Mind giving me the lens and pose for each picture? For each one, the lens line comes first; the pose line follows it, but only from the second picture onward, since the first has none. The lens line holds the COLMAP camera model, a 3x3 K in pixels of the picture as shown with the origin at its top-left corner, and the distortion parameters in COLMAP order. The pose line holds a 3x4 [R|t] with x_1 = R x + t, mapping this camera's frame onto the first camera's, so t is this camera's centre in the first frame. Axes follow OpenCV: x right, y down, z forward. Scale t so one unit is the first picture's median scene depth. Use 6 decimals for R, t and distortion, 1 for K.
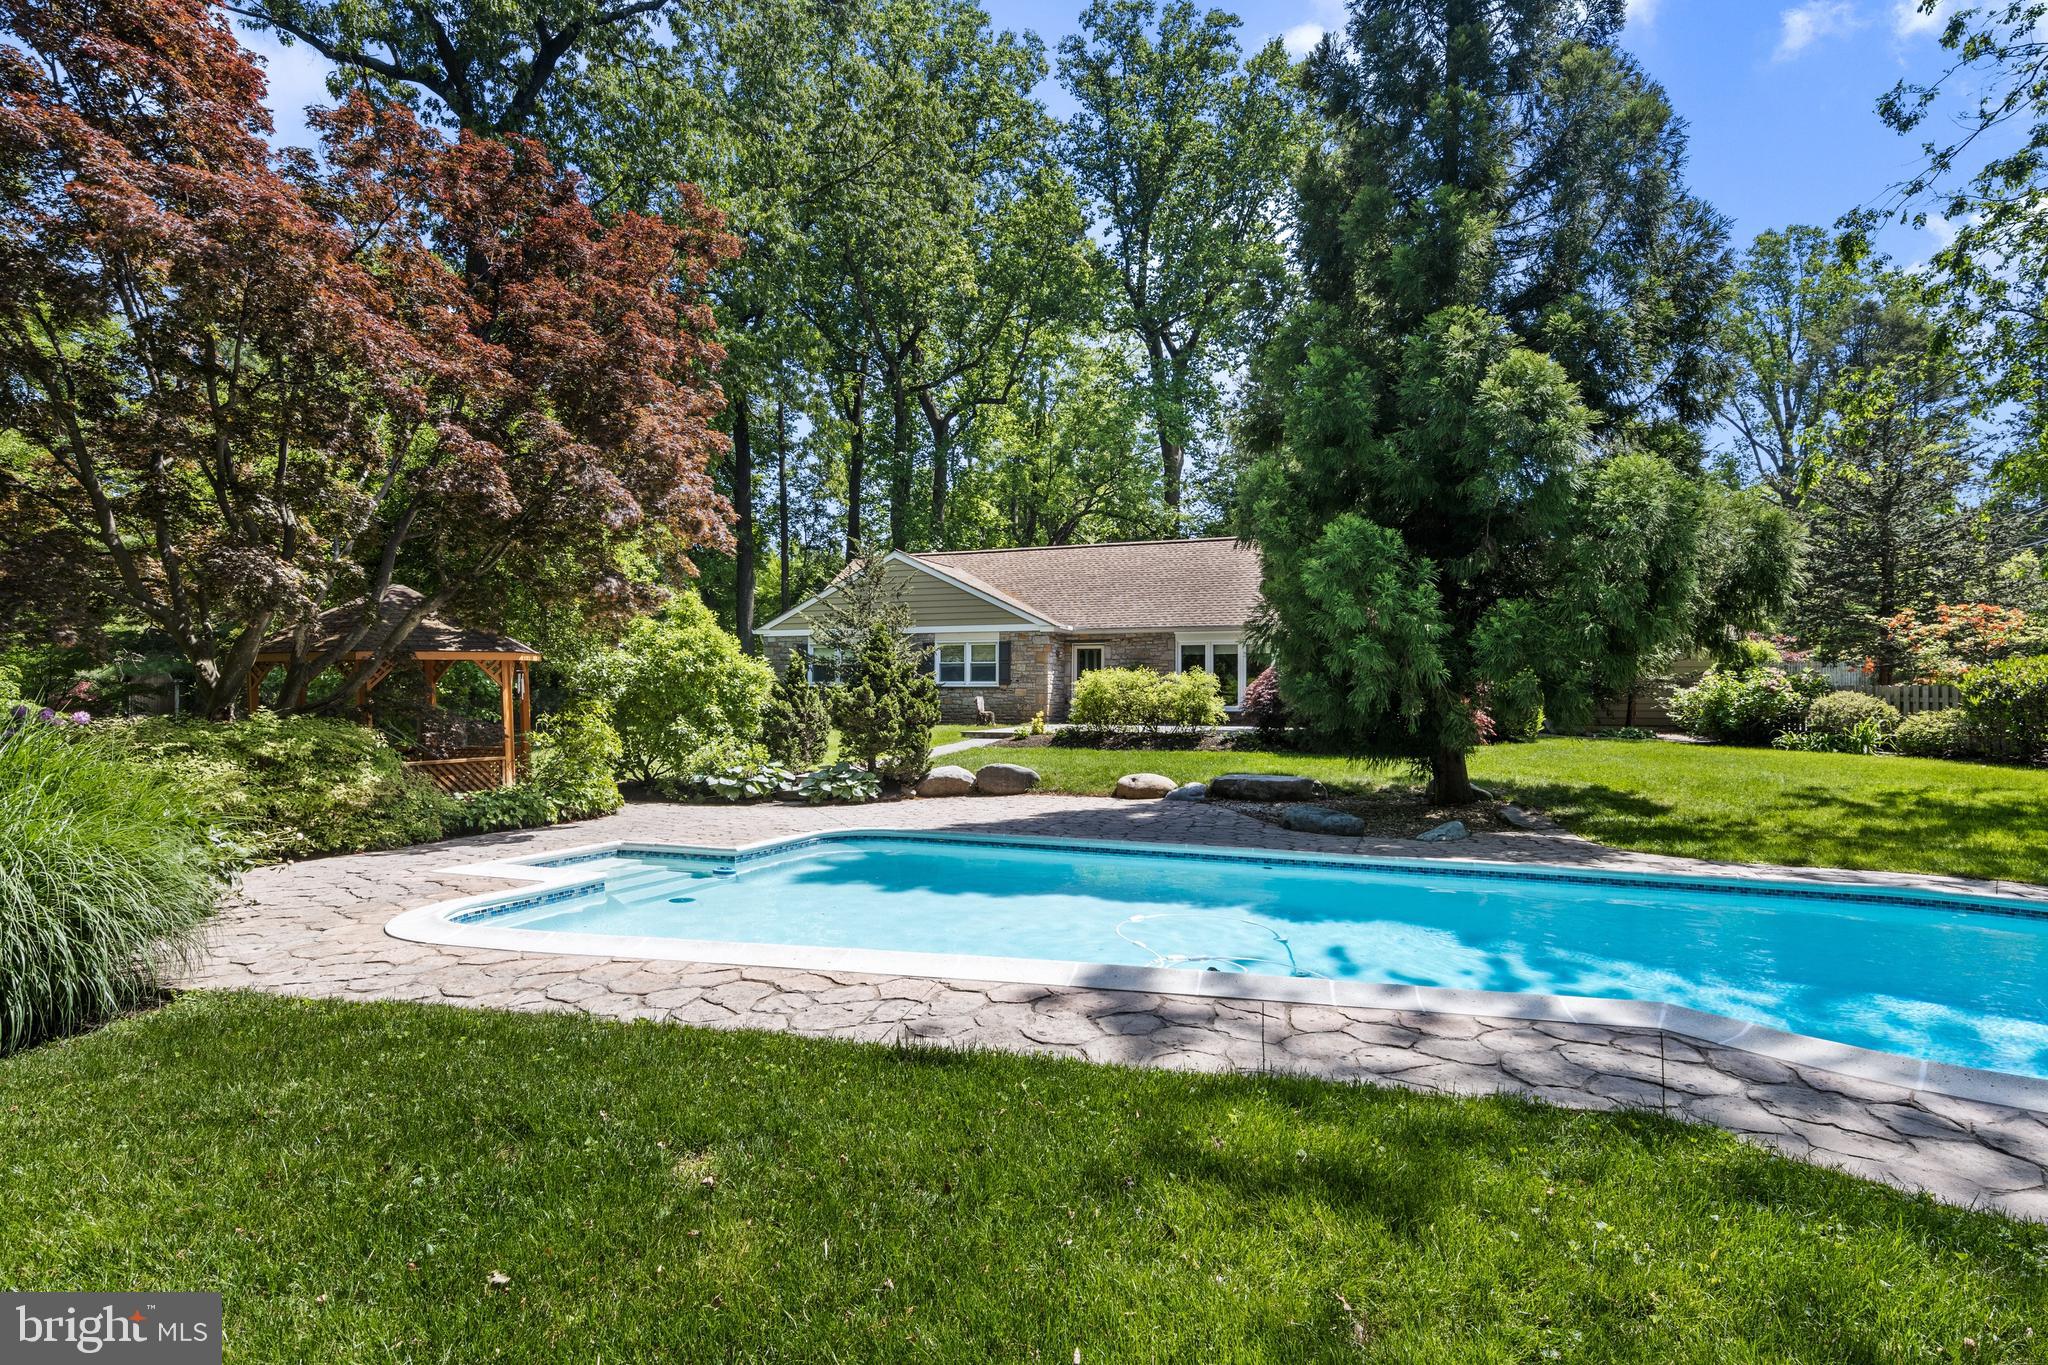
lens RADIAL K [[1059.8, 0, 1015.9], [0, 1059.8, 687.3], [0, 0, 1]] dist [0.020216, -0.007196]
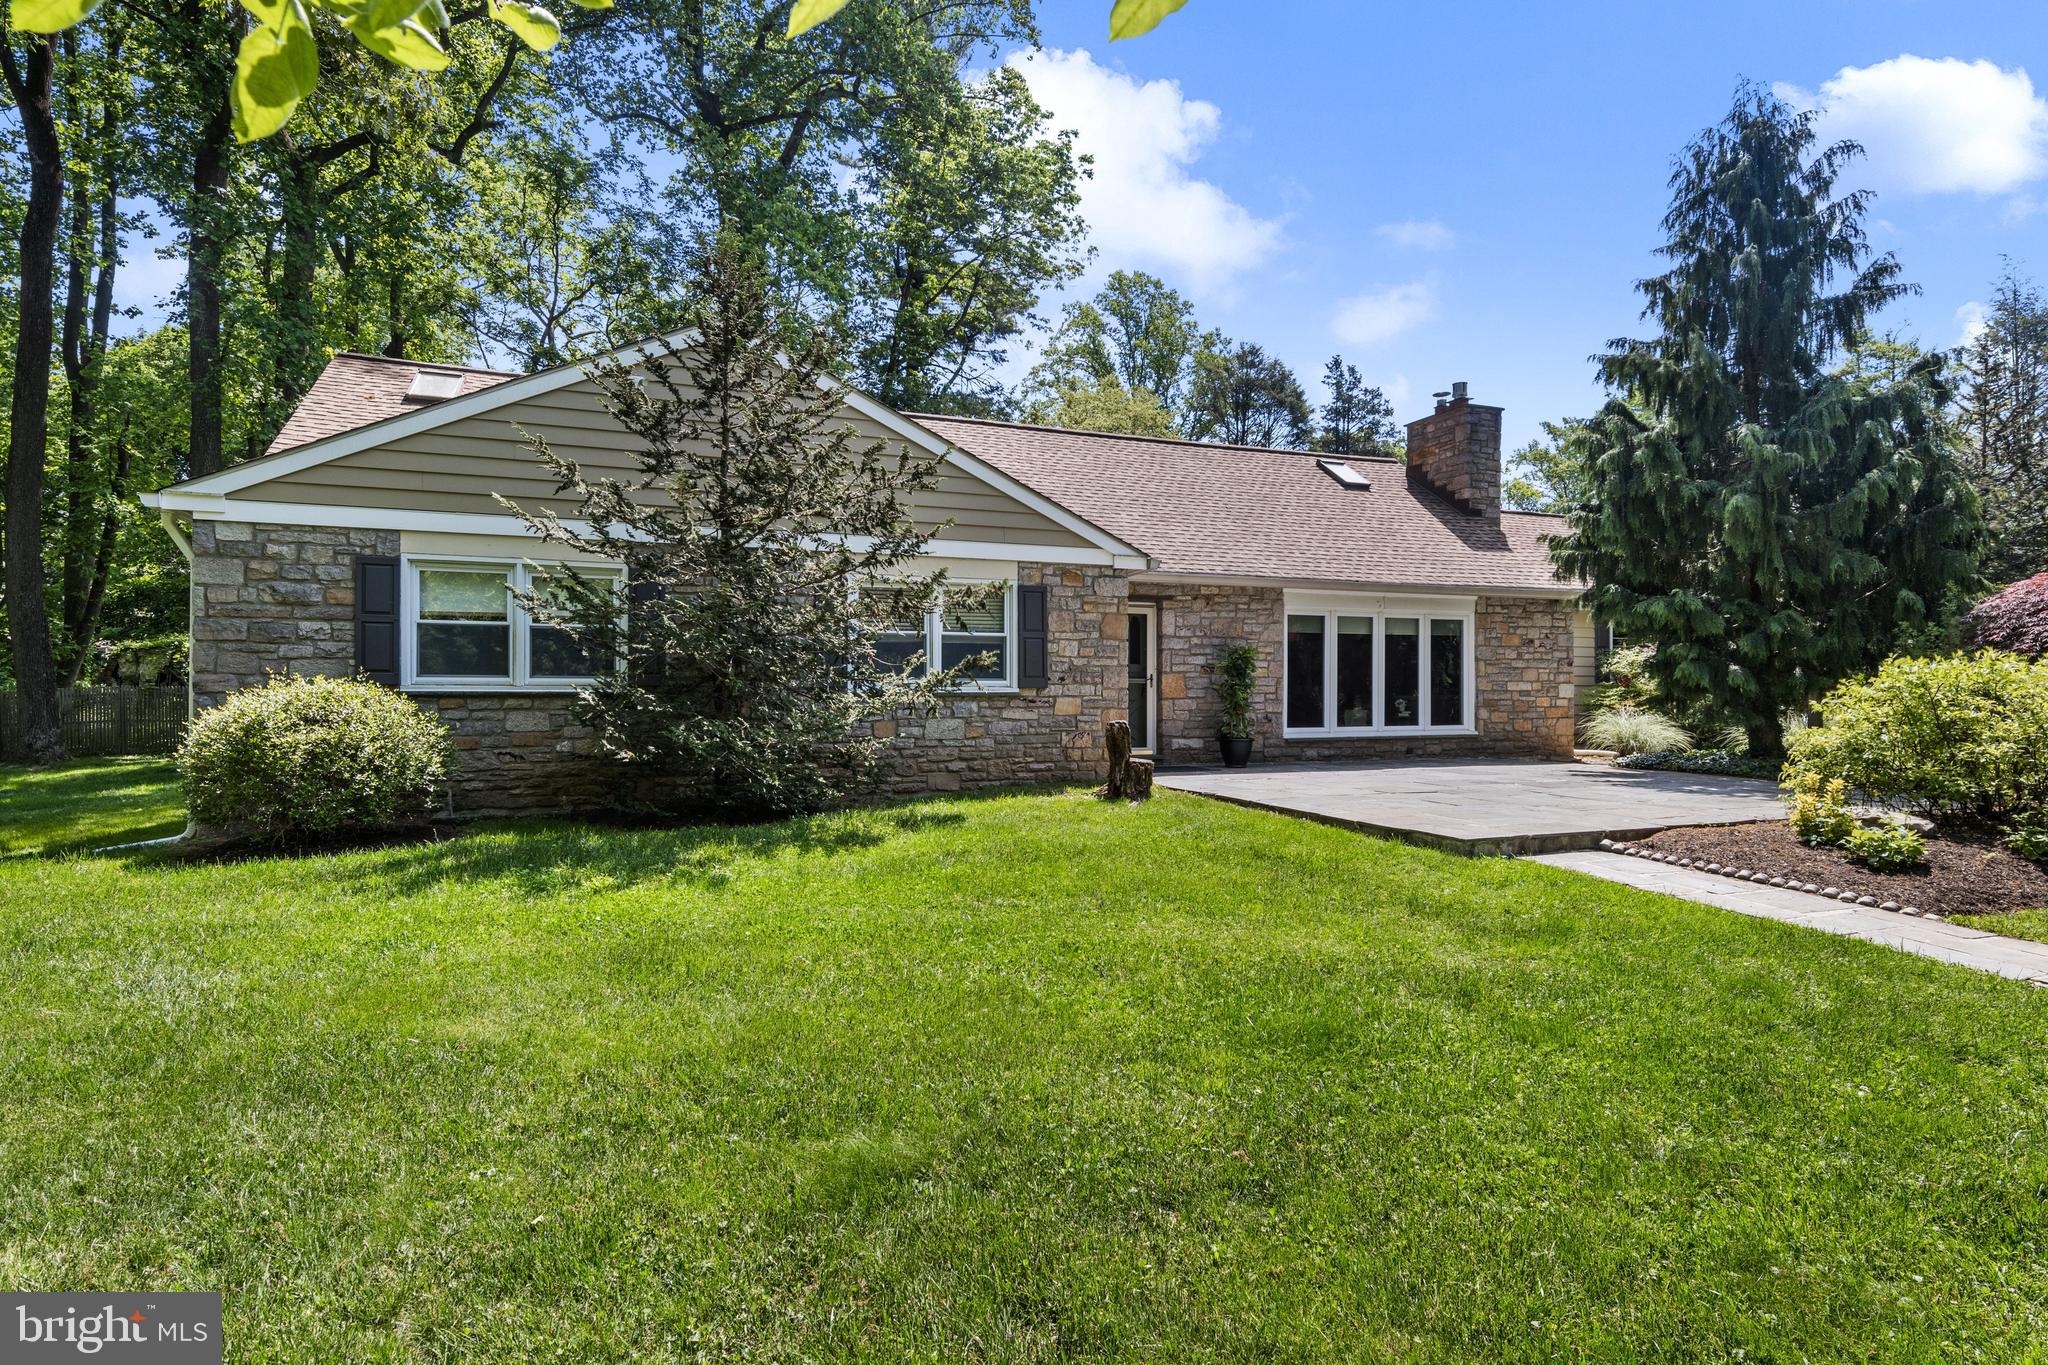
lens RADIAL K [[1059.8, 0, 1009.2], [0, 1059.8, 680.8], [0, 0, 1]] dist [0.020216, -0.007196]
pose [[0.722457, 0.004419, 0.691402, -0.310830], [-0.002232, 0.999989, -0.004059, -0.003488], [-0.691412, 0.001389, 0.722459, 0.699485]]
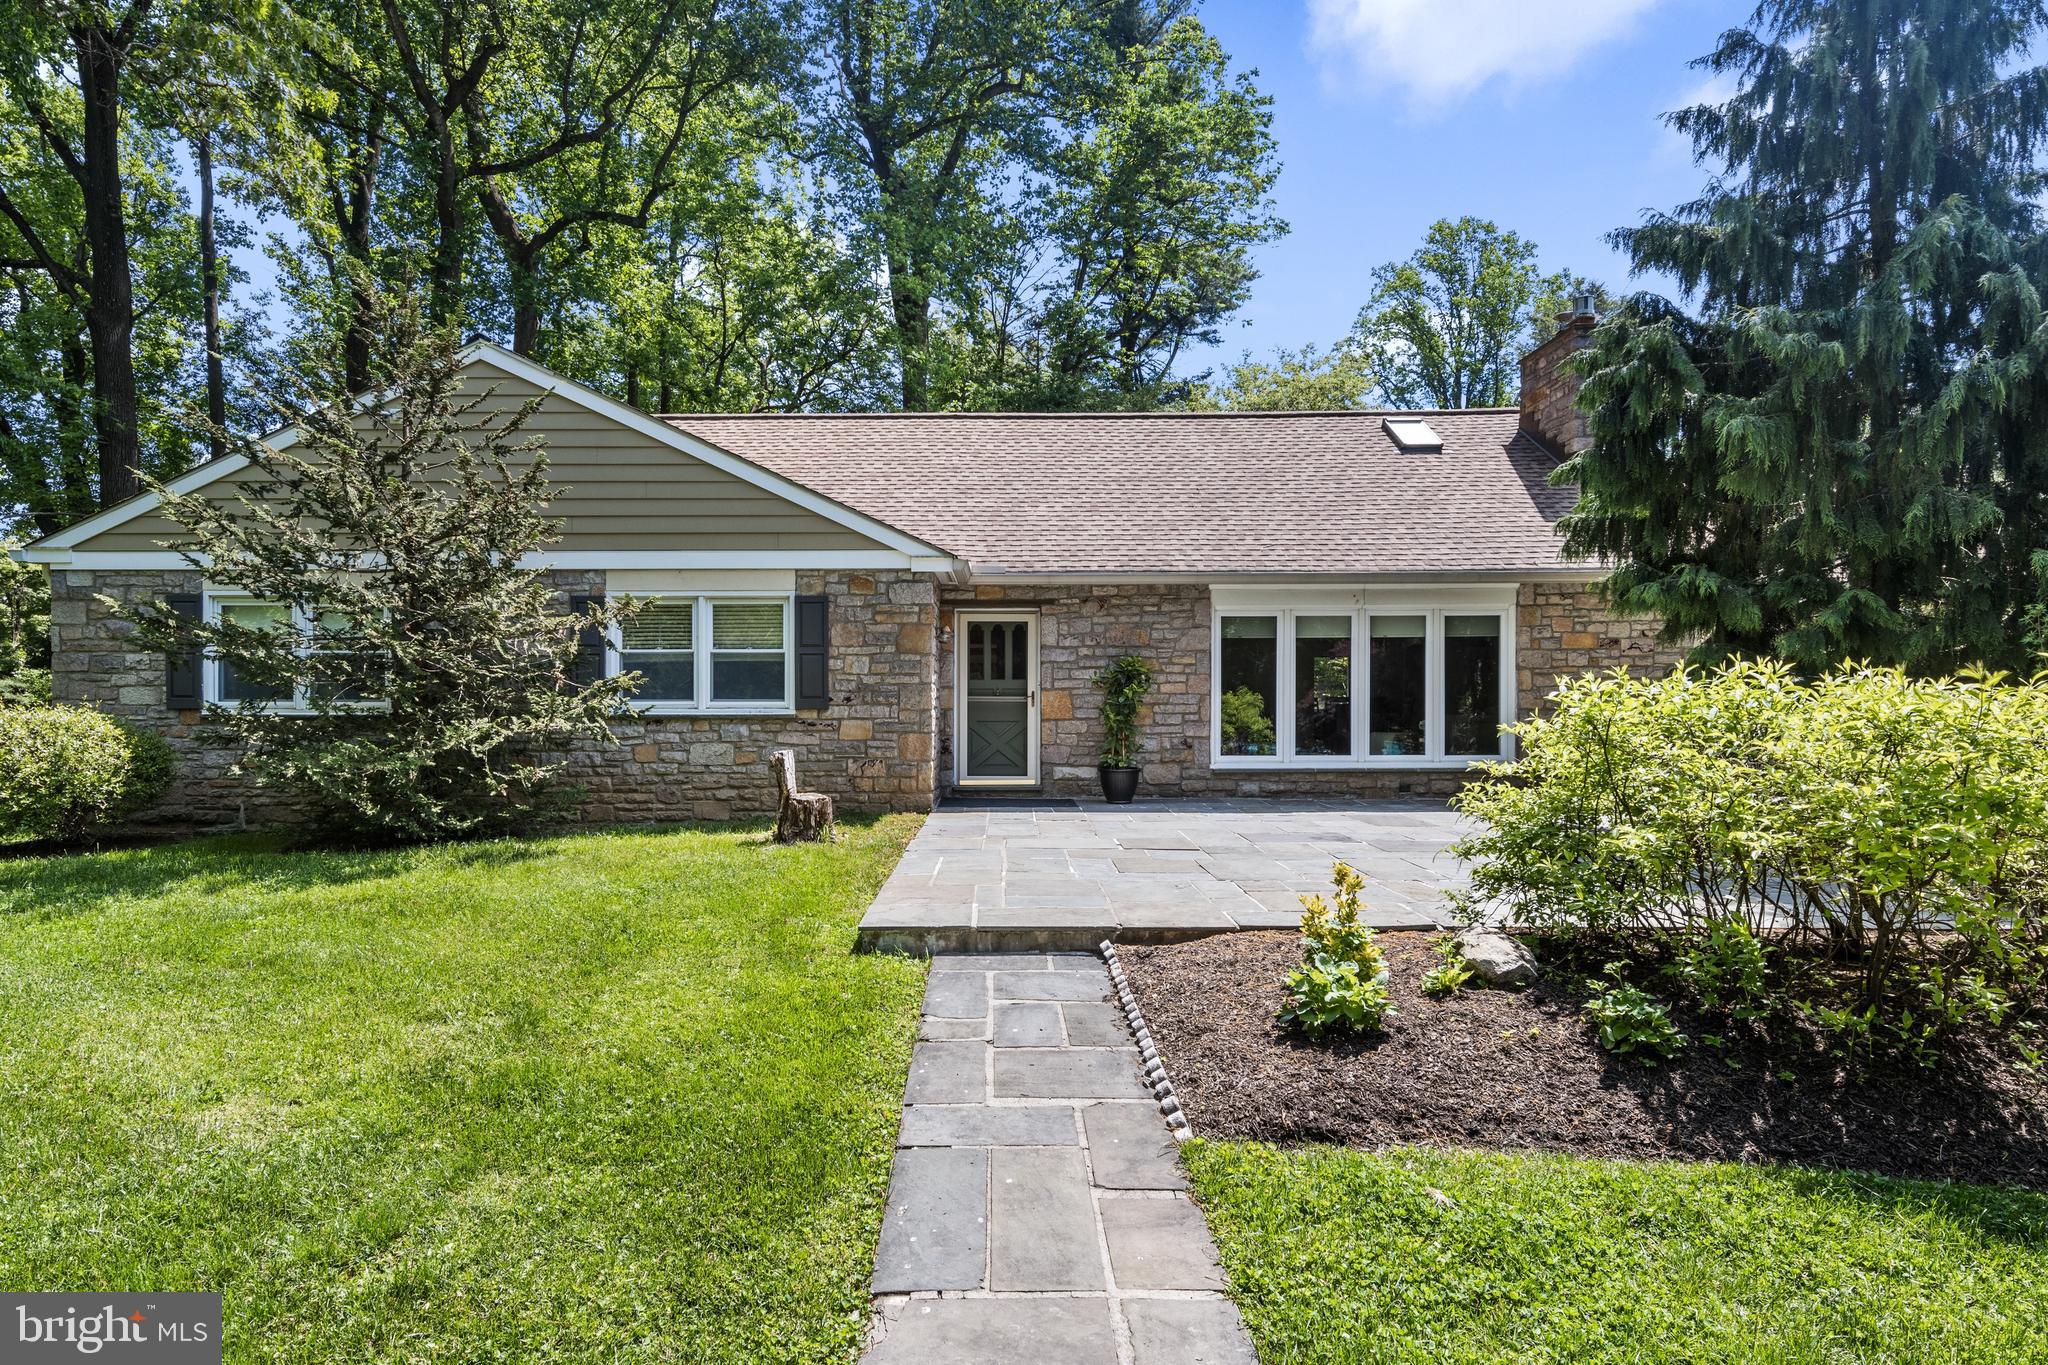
lens RADIAL K [[1059.8, 0, 983.3], [0, 1059.8, 703.0], [0, 0, 1]] dist [0.020216, -0.007196]
pose [[0.929384, -0.006037, 0.369066, -0.094201], [0.002291, 0.999941, 0.010587, -0.008641], [-0.369108, -0.008994, 0.929343, 0.621469]]
